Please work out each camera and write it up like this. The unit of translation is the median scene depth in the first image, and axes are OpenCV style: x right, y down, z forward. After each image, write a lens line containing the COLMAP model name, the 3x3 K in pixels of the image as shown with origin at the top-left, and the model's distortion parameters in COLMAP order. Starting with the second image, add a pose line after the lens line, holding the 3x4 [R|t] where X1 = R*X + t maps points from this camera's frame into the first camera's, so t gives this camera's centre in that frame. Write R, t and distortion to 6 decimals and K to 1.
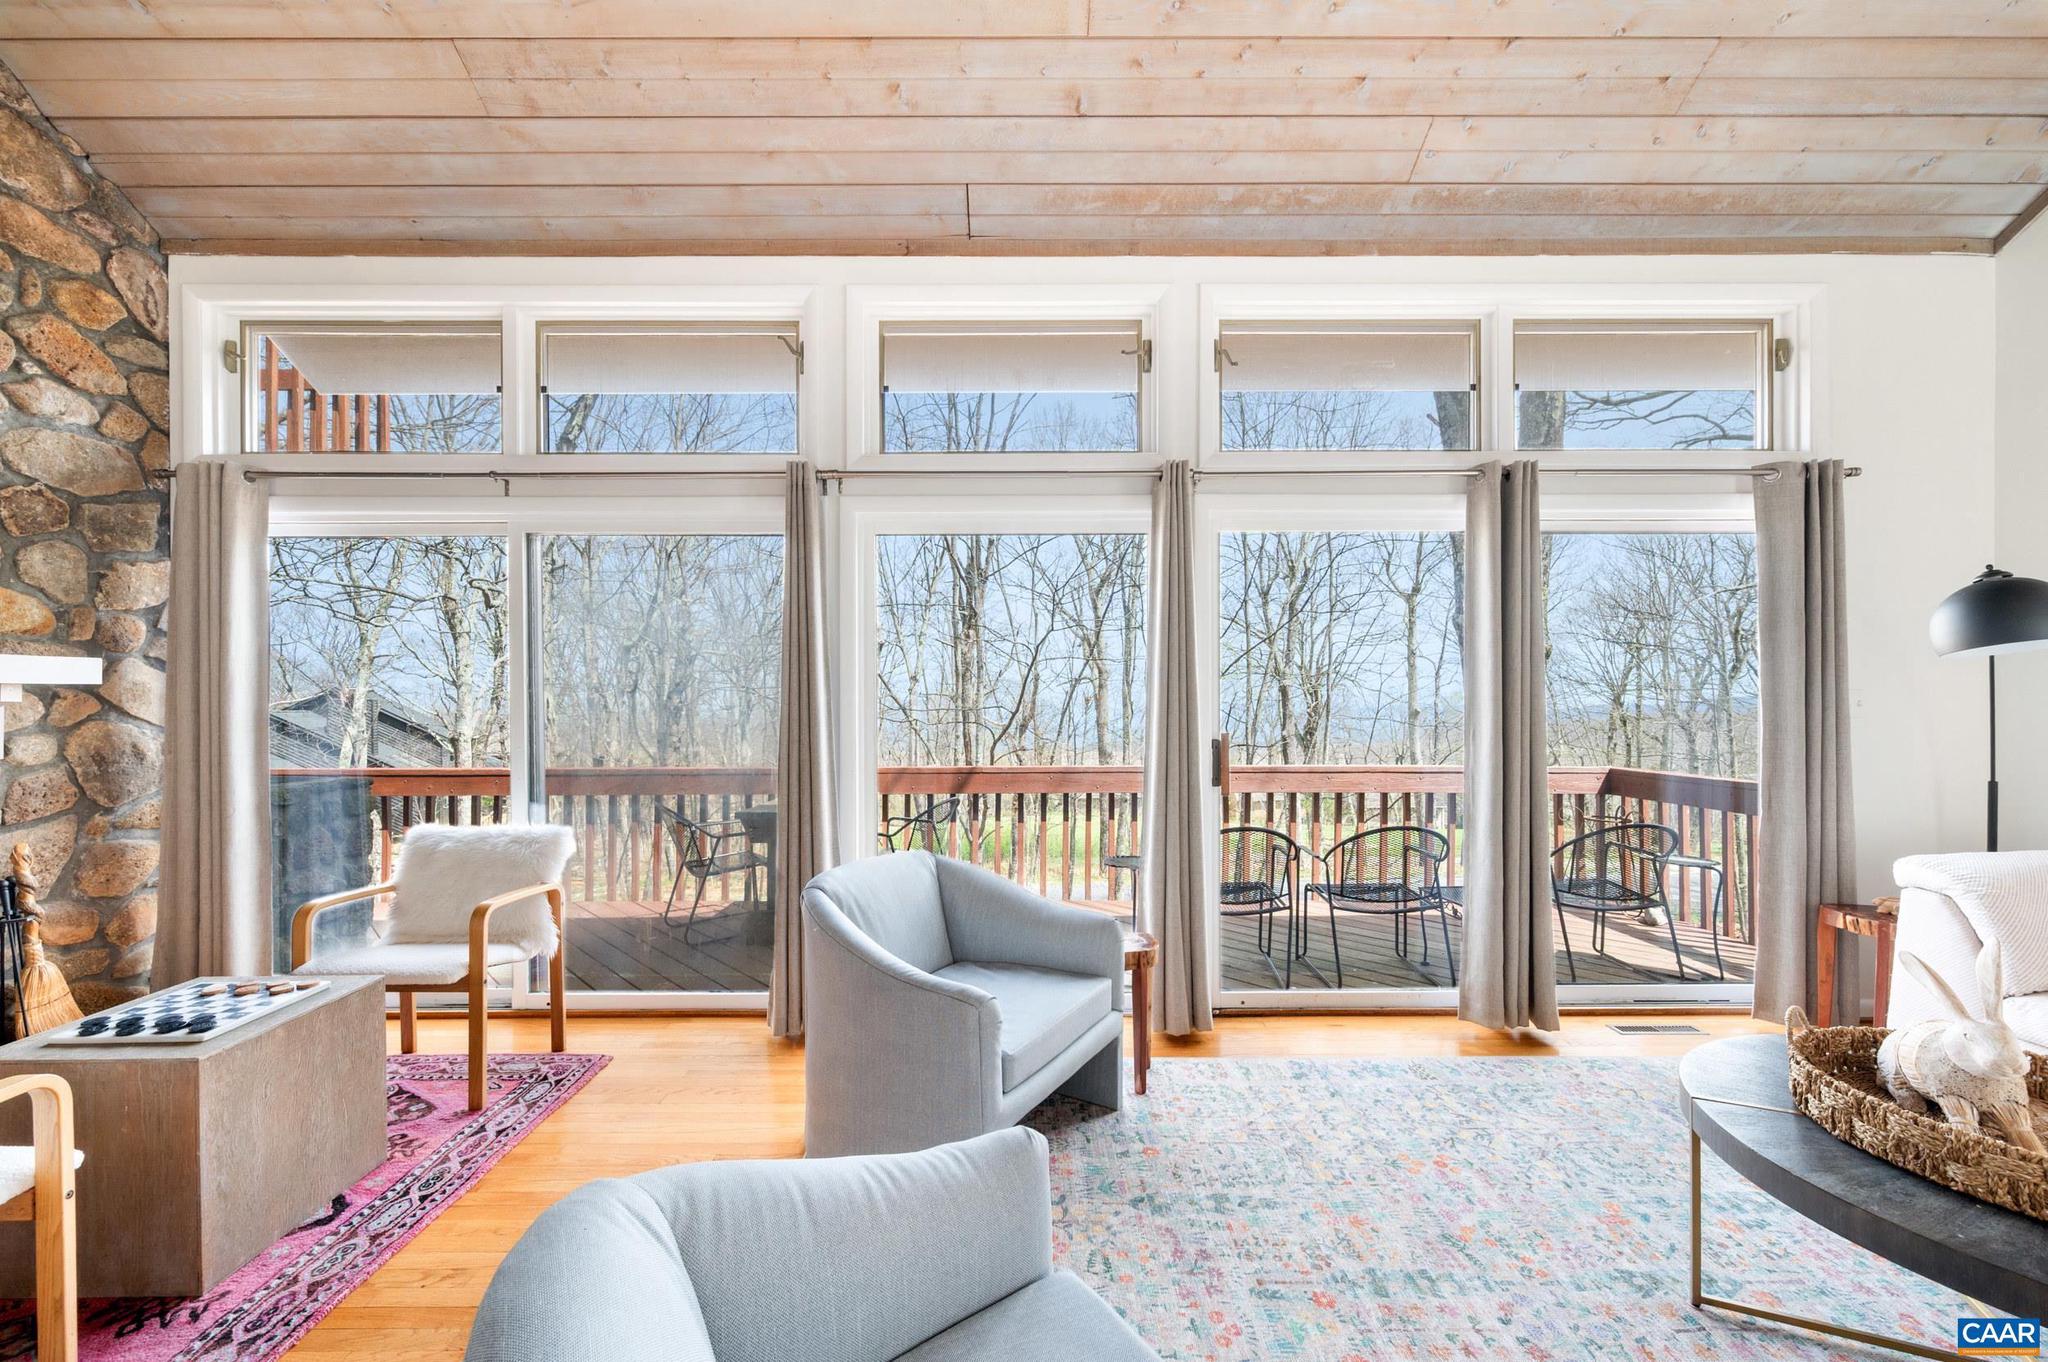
lens RADIAL K [[814.9, 0, 1027.5], [0, 814.9, 698.6], [0, 0, 1]] dist [-0.001242, 0.000447]
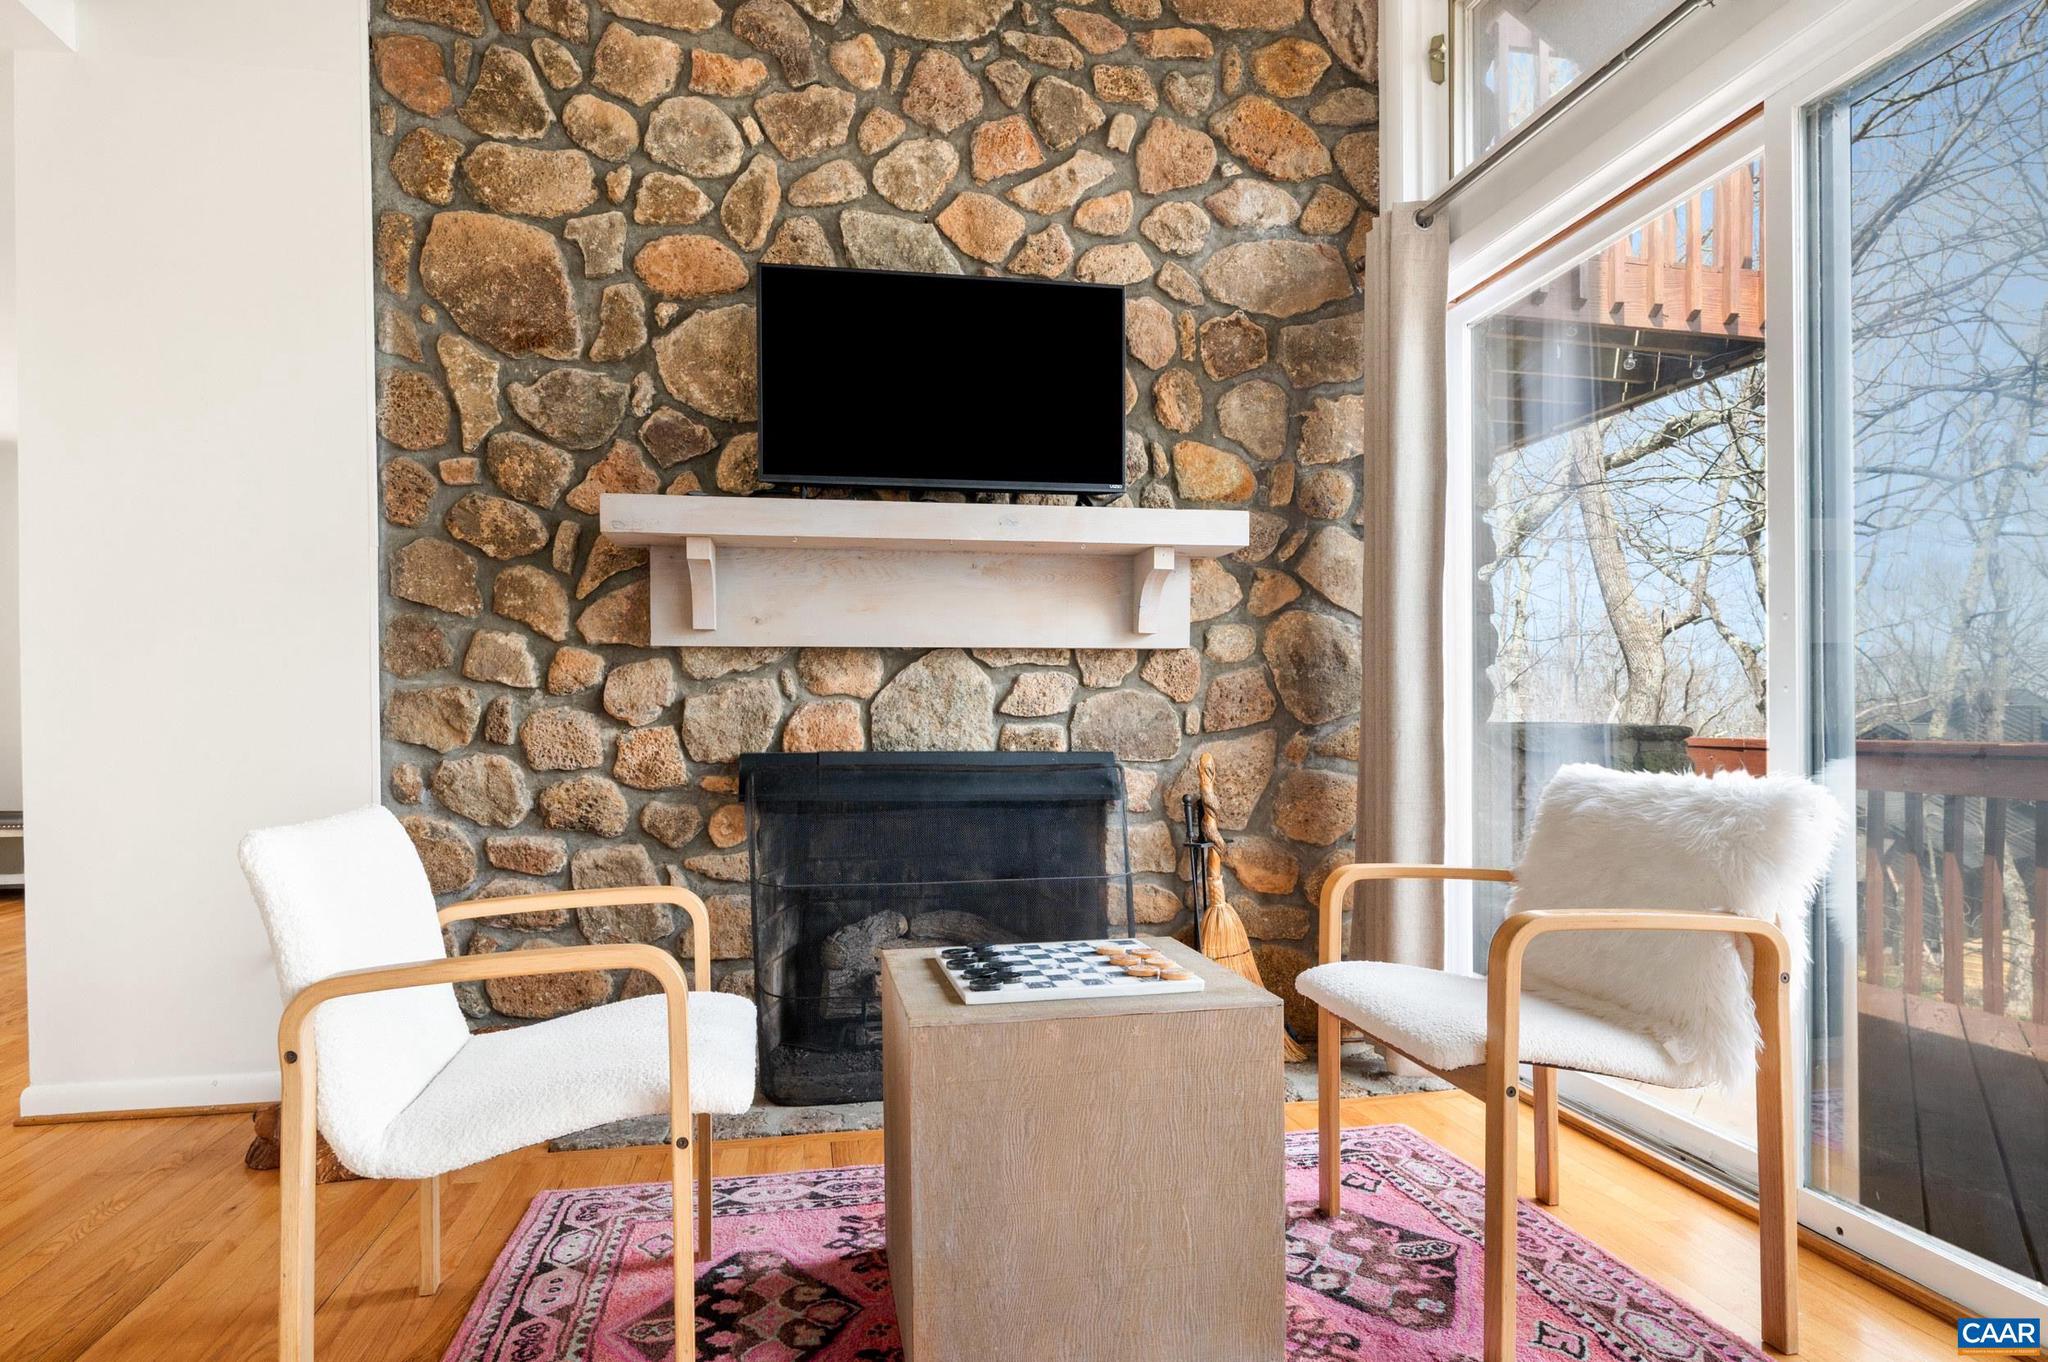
lens RADIAL K [[1202.7, 0, 1028.8], [0, 1202.7, 737.9], [0, 0, 1]] dist [-0.002793, -0.000527]
pose [[0.183386, 0.015143, -0.982924, -0.076455], [0.003241, 0.999867, 0.016009, 0.126472], [0.983036, -0.006121, 0.183312, 0.537182]]
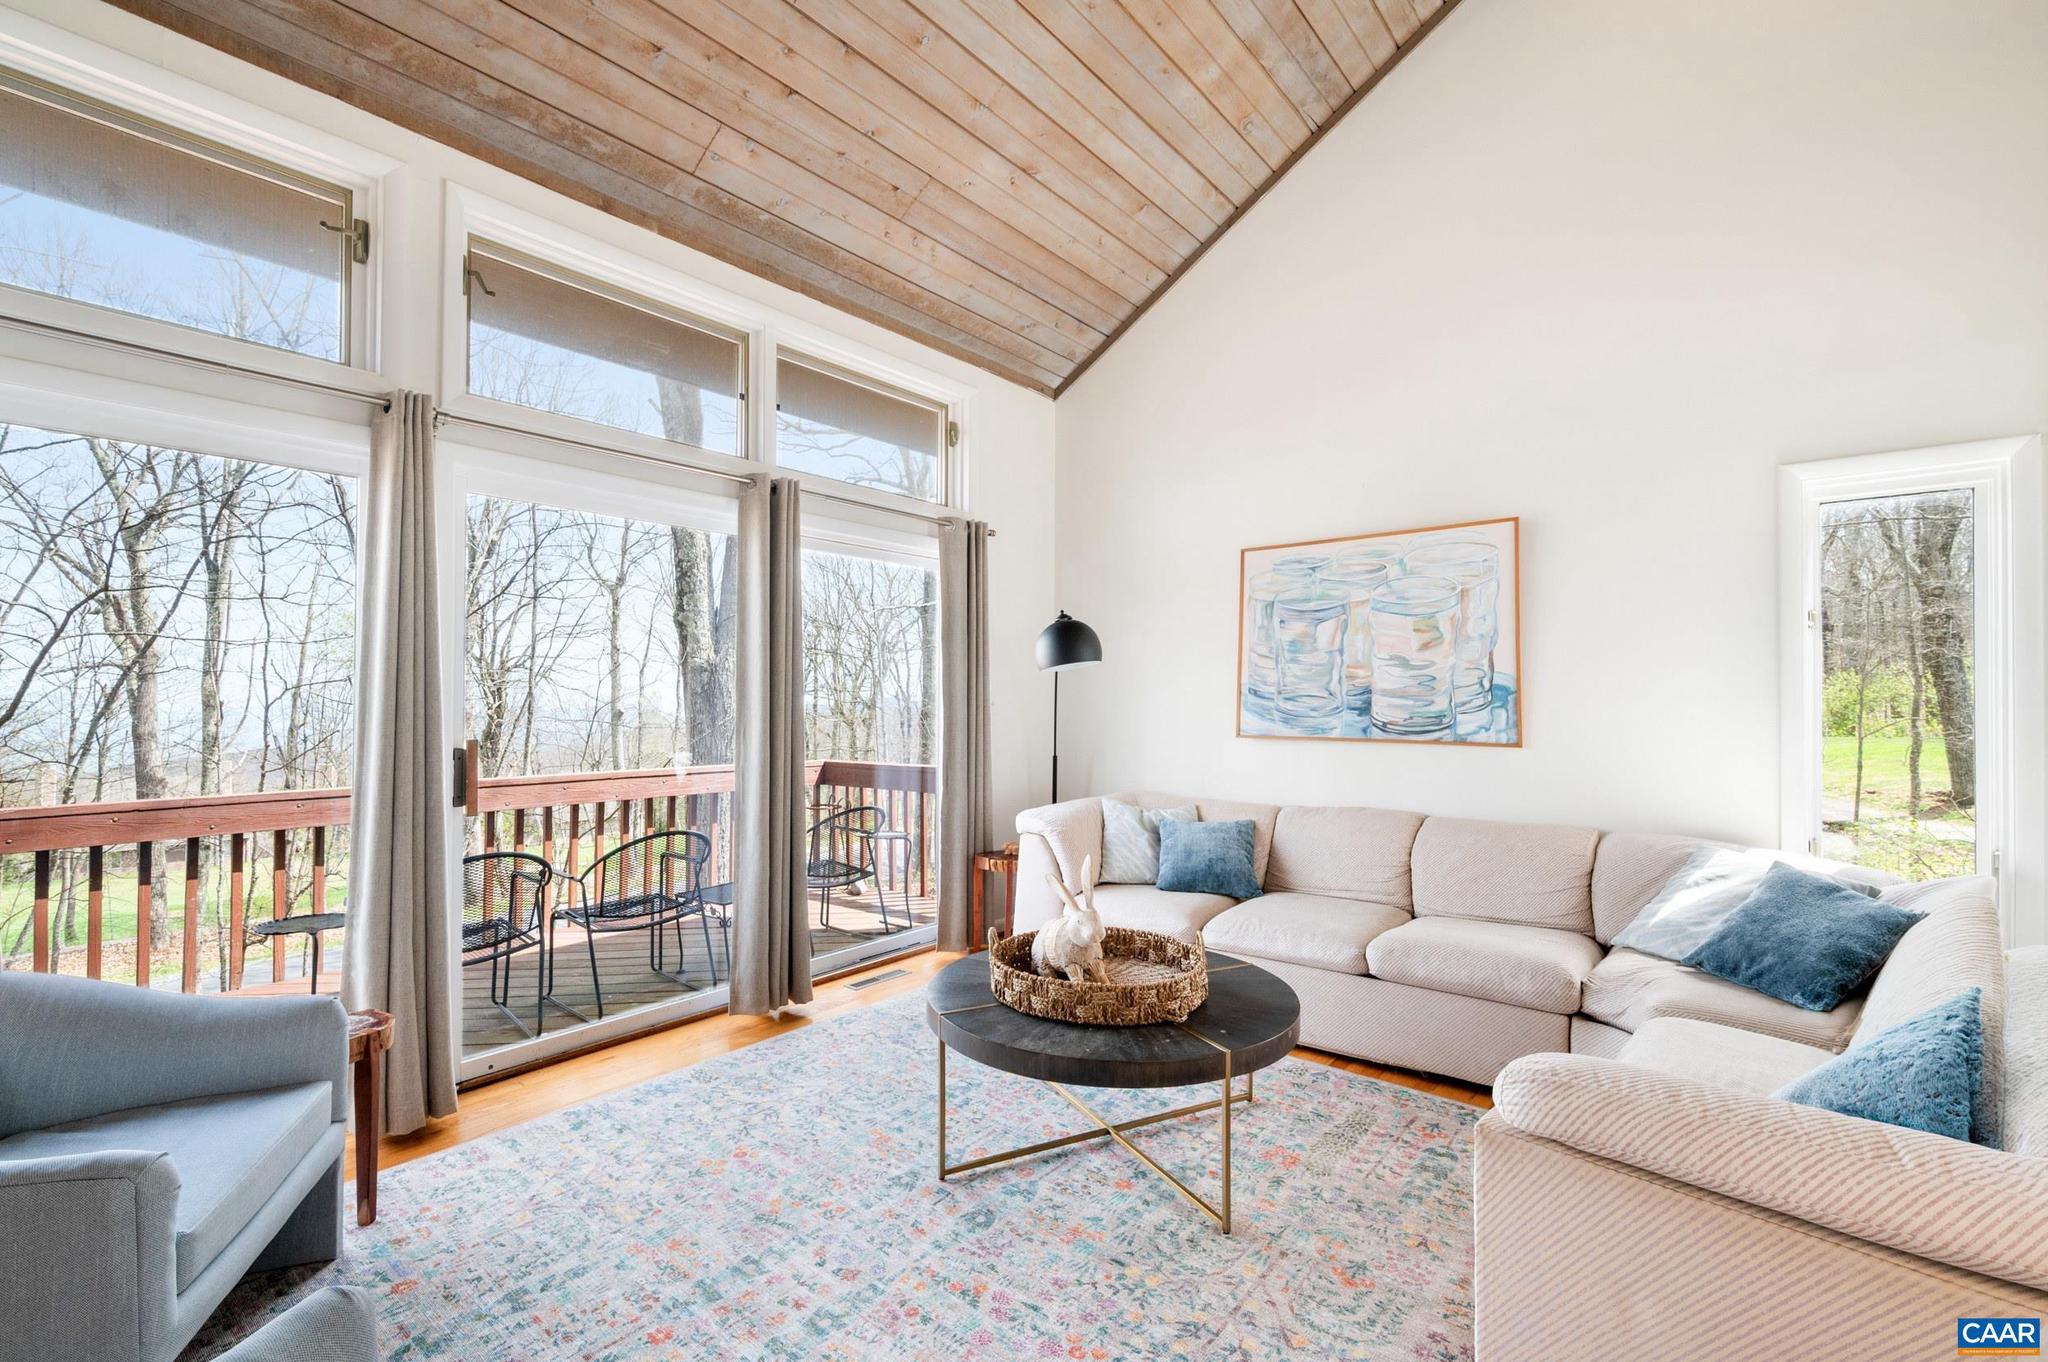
lens RADIAL K [[893.4, 0, 1025.5], [0, 893.4, 688.0], [0, 0, 1]] dist [0.000302, -0.000560]
pose [[0.638393, 0.012231, 0.769613, -0.099951], [-0.003375, 0.999909, -0.013091, 0.000034], [-0.769703, 0.005760, 0.638376, 0.005218]]
